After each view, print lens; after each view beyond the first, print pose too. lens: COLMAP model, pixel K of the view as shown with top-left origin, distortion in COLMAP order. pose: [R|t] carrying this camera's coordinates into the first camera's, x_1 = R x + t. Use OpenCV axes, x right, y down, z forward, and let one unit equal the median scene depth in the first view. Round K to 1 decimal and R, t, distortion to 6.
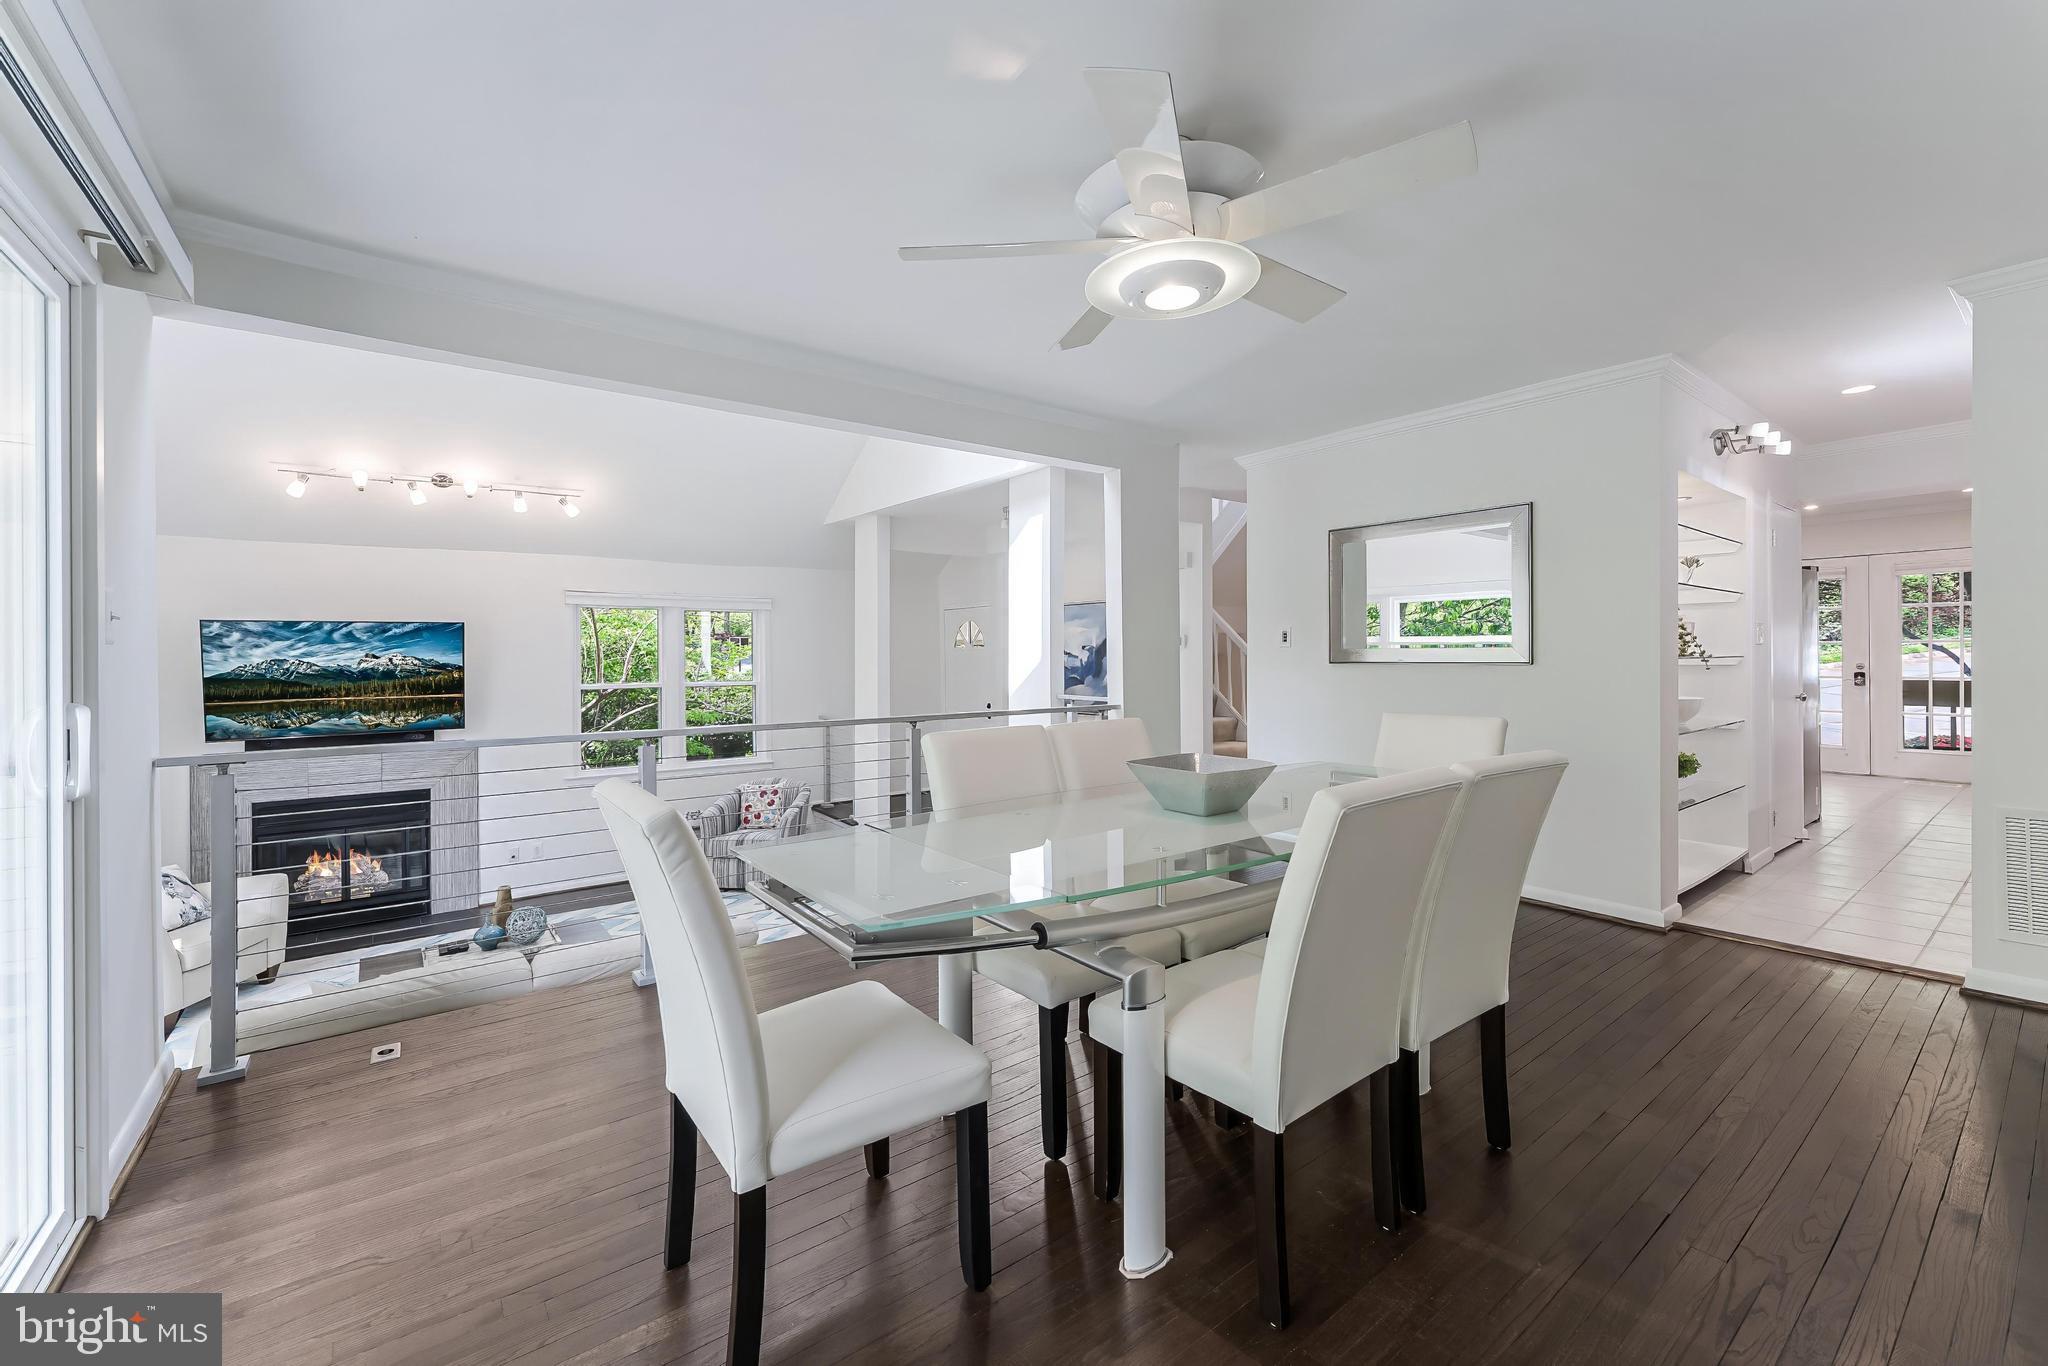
lens RADIAL K [[827.6, 0, 987.8], [0, 827.6, 679.6], [0, 0, 1]] dist [-0.003015, 0.000075]
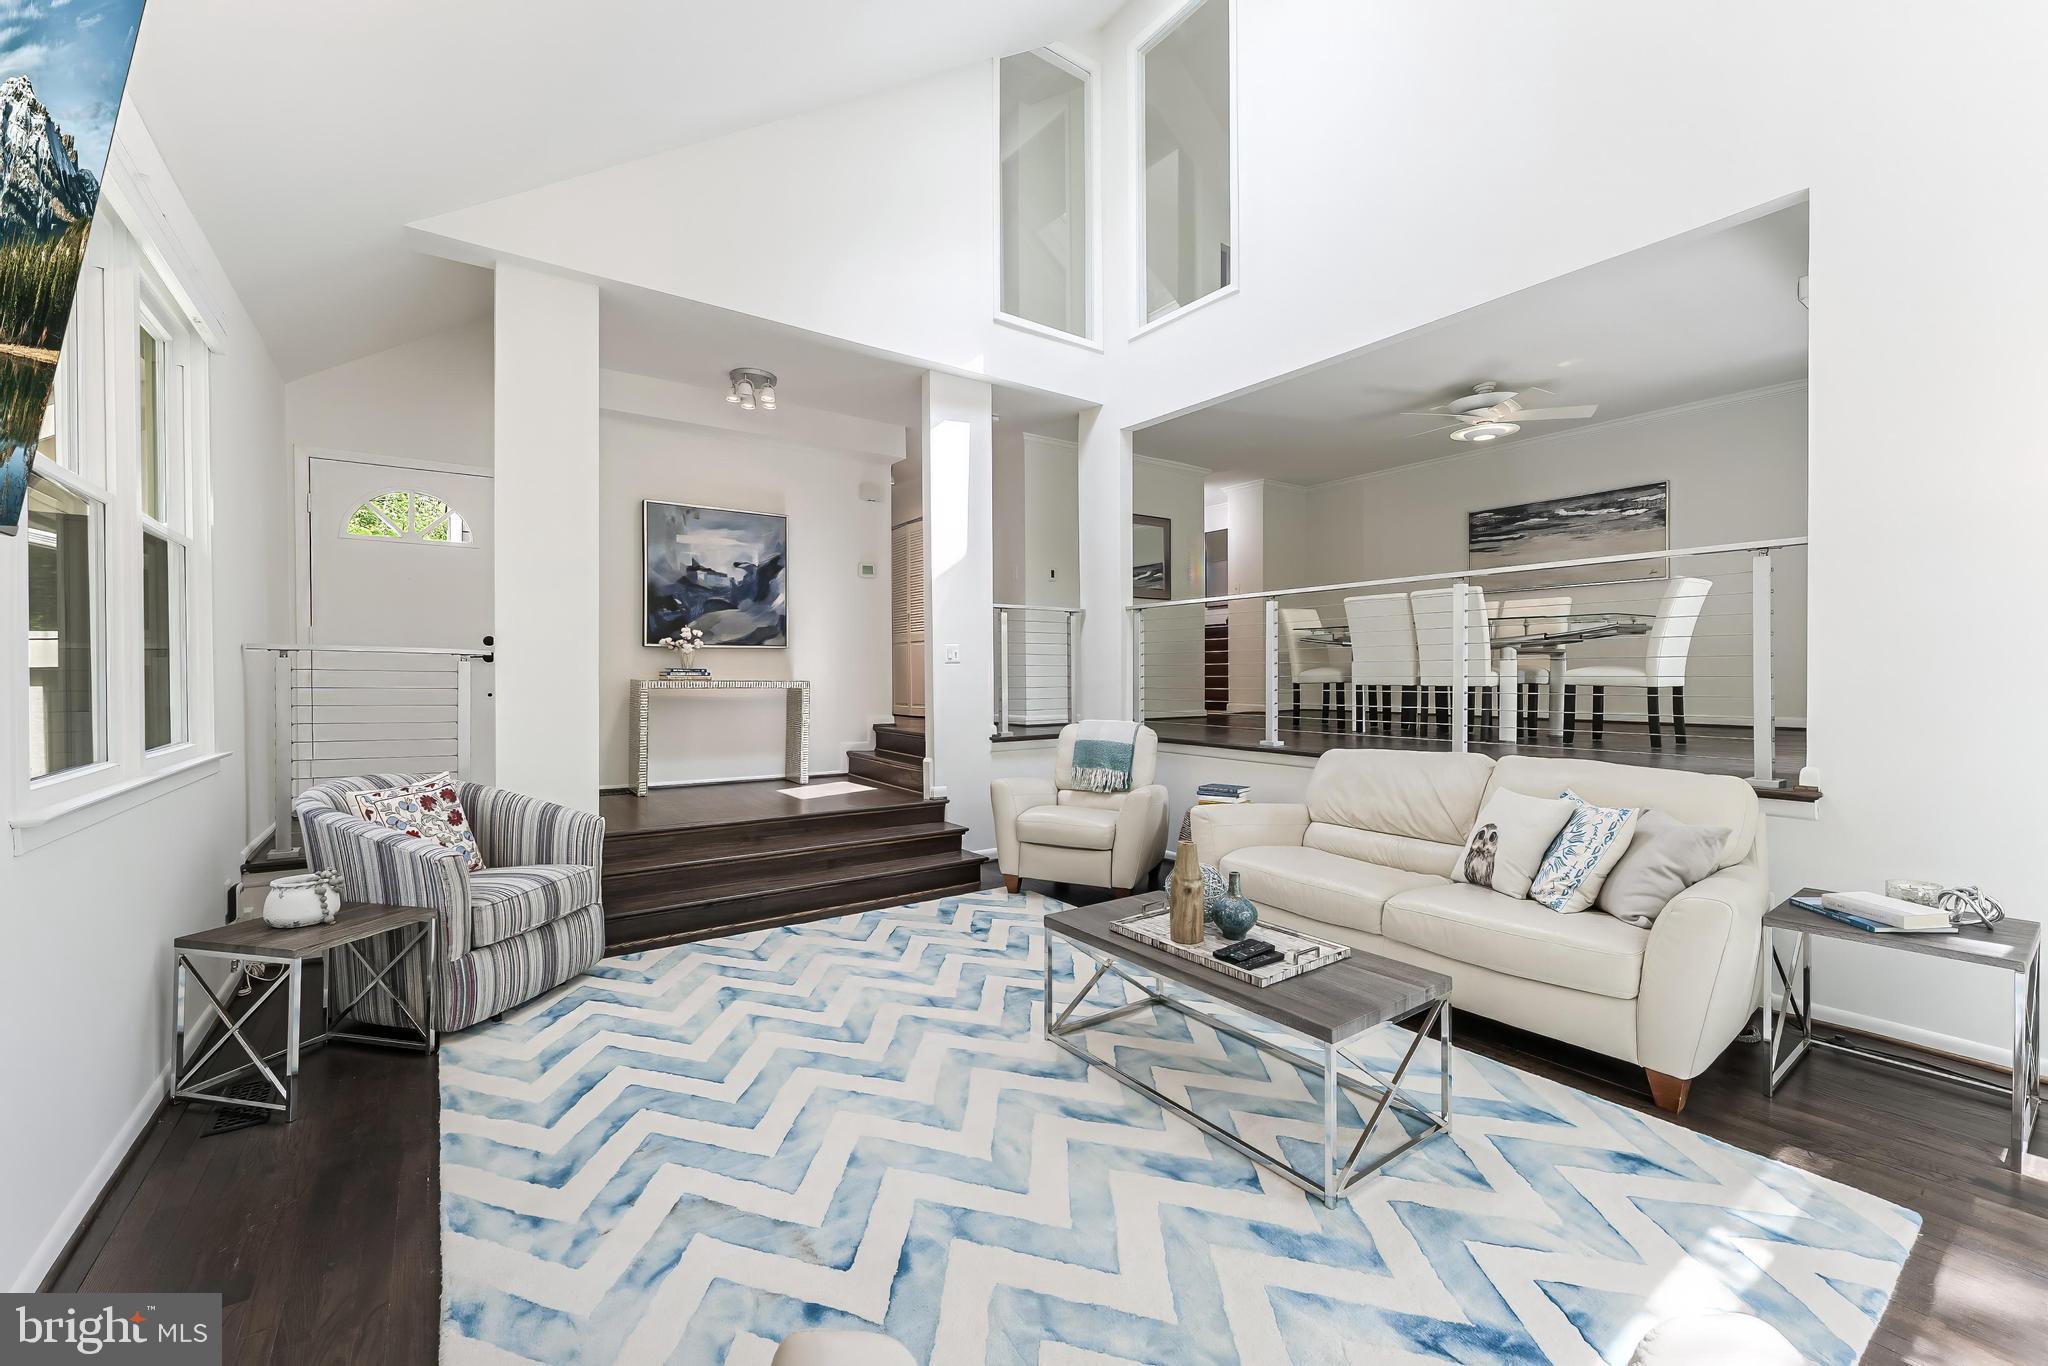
lens RADIAL K [[827.6, 0, 1043.8], [0, 827.6, 672.4], [0, 0, 1]] dist [-0.003015, 0.000075]
pose [[0.029290, 0.007082, 0.999546, -0.869699], [0.032172, 0.999450, -0.008024, 0.106277], [-0.999053, 0.032392, 0.029046, 0.836292]]
